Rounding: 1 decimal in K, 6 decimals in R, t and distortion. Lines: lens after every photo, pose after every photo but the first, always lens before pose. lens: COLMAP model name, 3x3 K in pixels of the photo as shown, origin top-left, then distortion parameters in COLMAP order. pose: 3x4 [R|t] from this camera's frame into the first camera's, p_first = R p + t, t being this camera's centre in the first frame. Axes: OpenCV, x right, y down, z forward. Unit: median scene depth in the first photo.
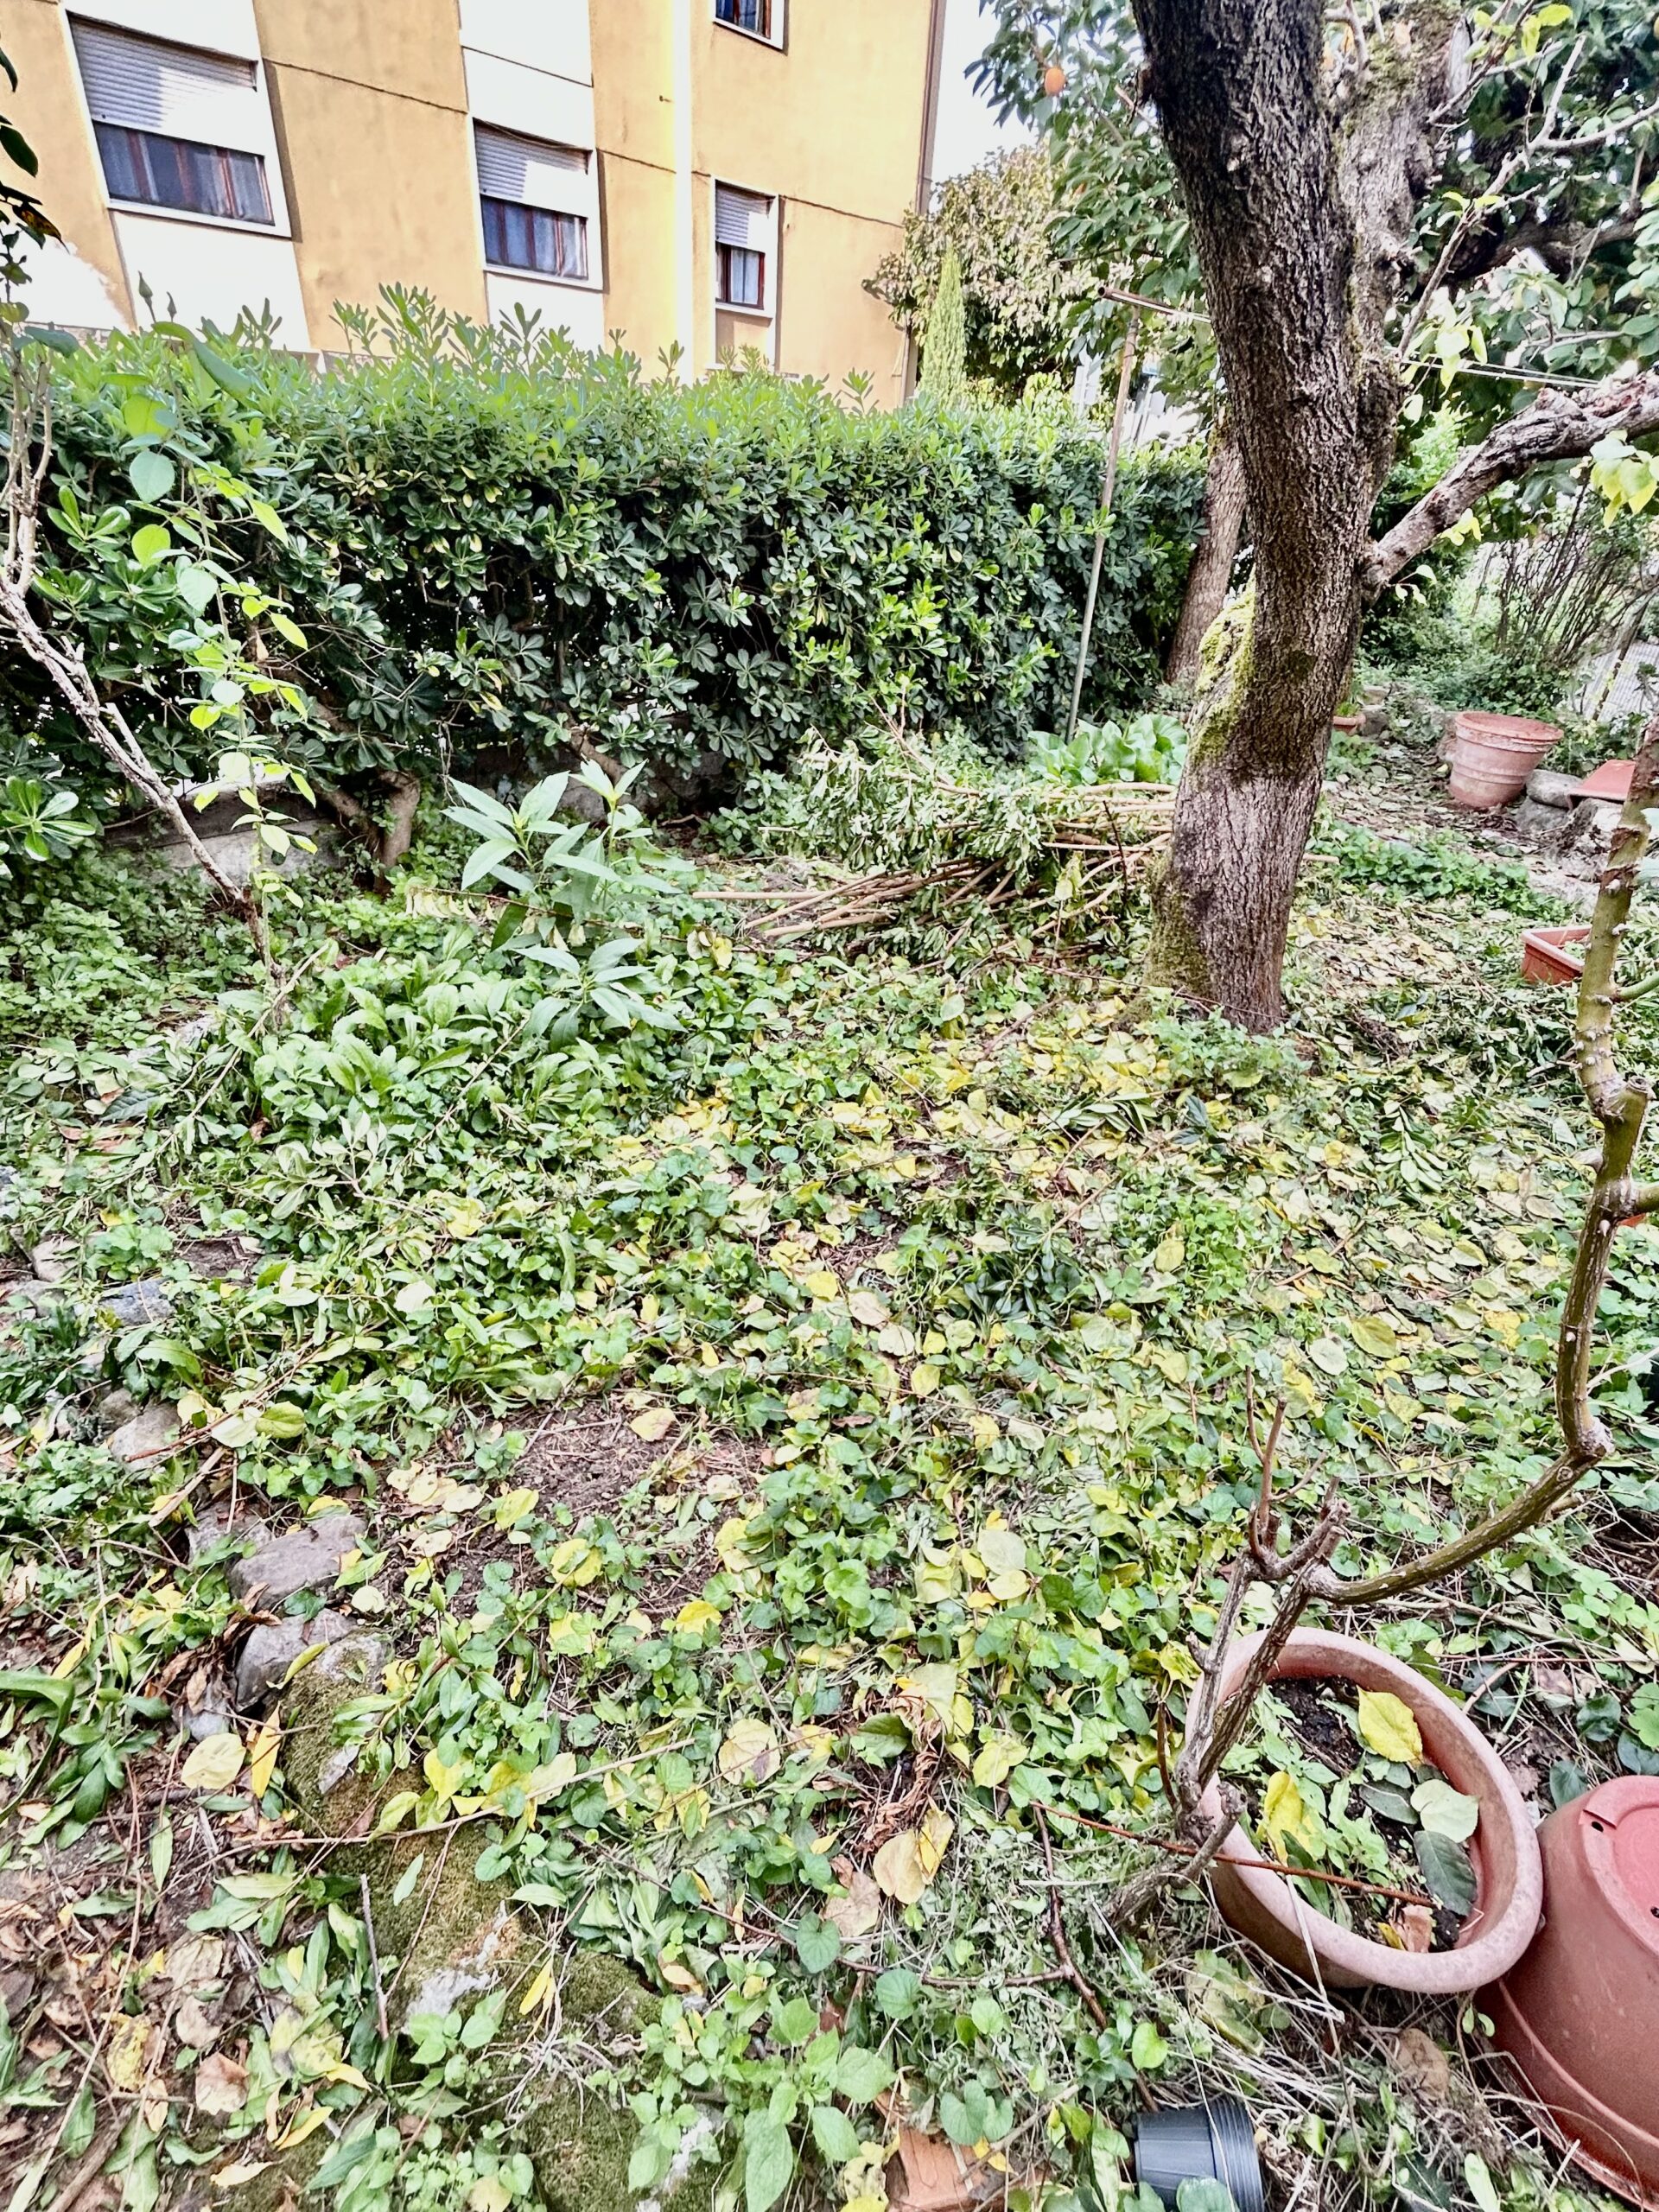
lens RADIAL K [[1048.1, 0, 829.5], [0, 1048.1, 1106.0], [0, 0, 1]] dist [-0.000988, -0.000199]
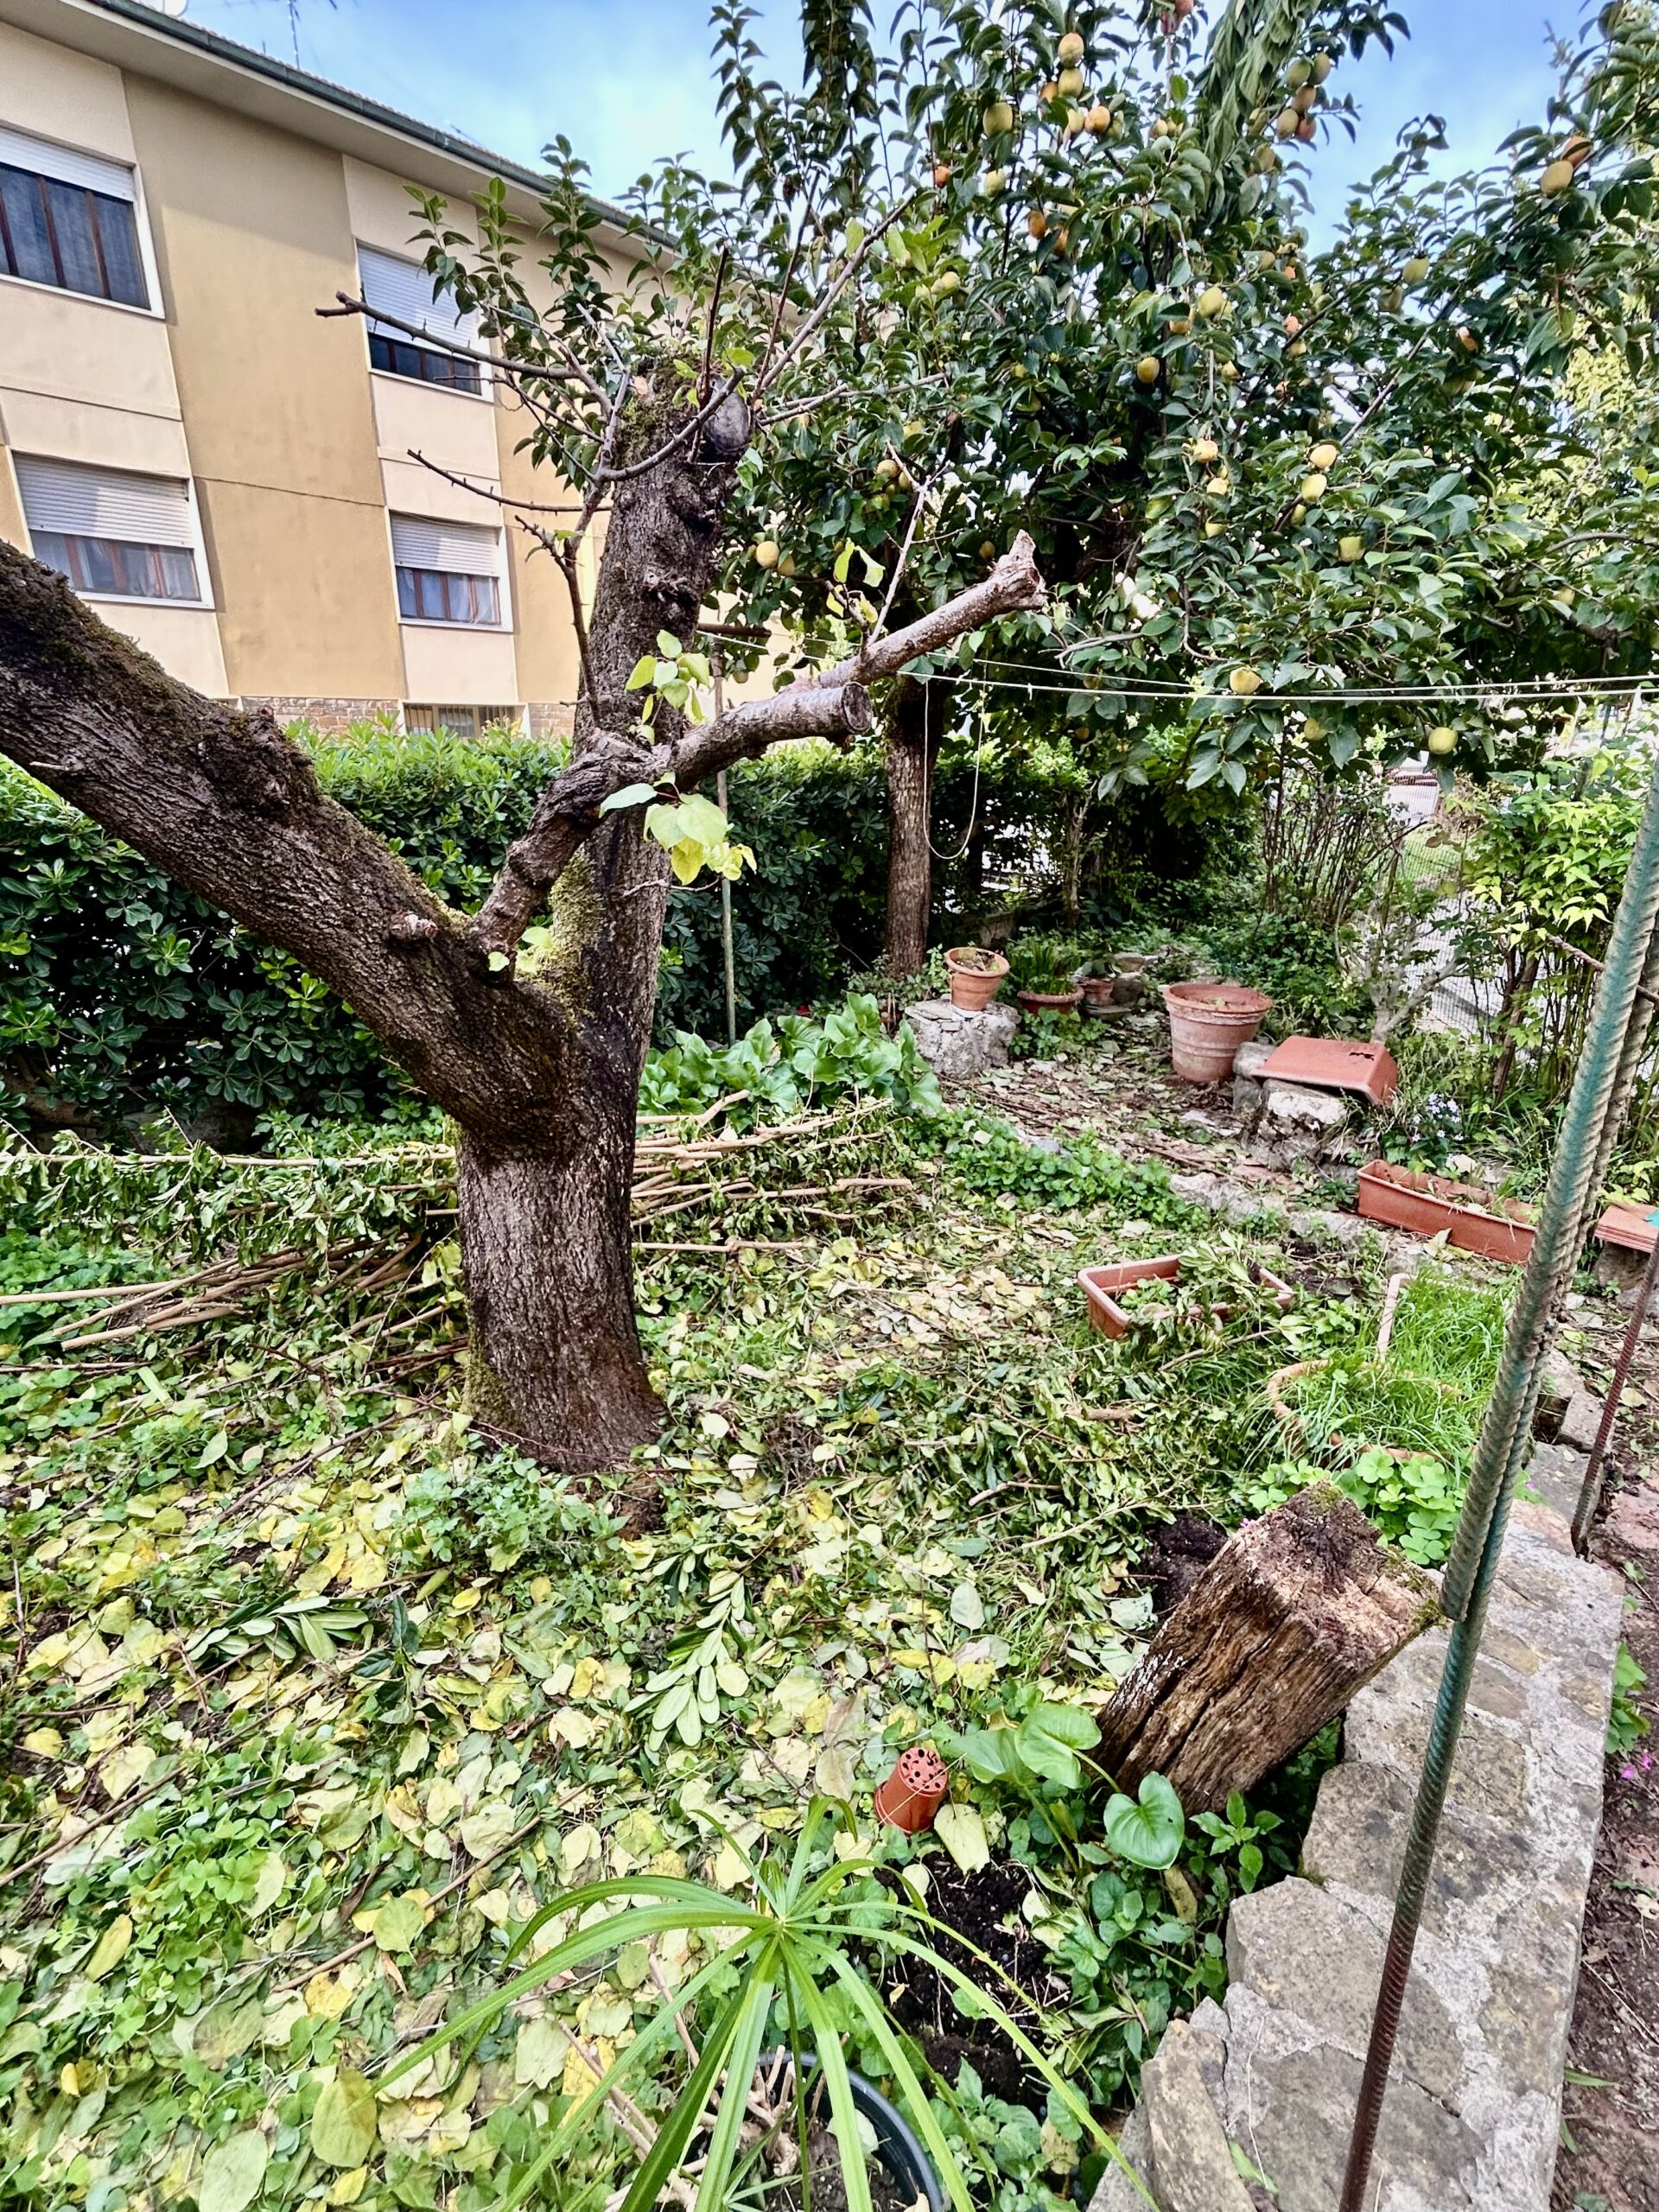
lens RADIAL K [[1048.1, 0, 829.5], [0, 1048.1, 1106.0], [0, 0, 1]] dist [-0.000988, -0.000199]
pose [[0.998576, -0.051507, -0.013930, 0.254295], [0.047117, 0.973727, -0.222790, -0.062606], [0.025039, 0.221817, 0.974767, 0.083227]]
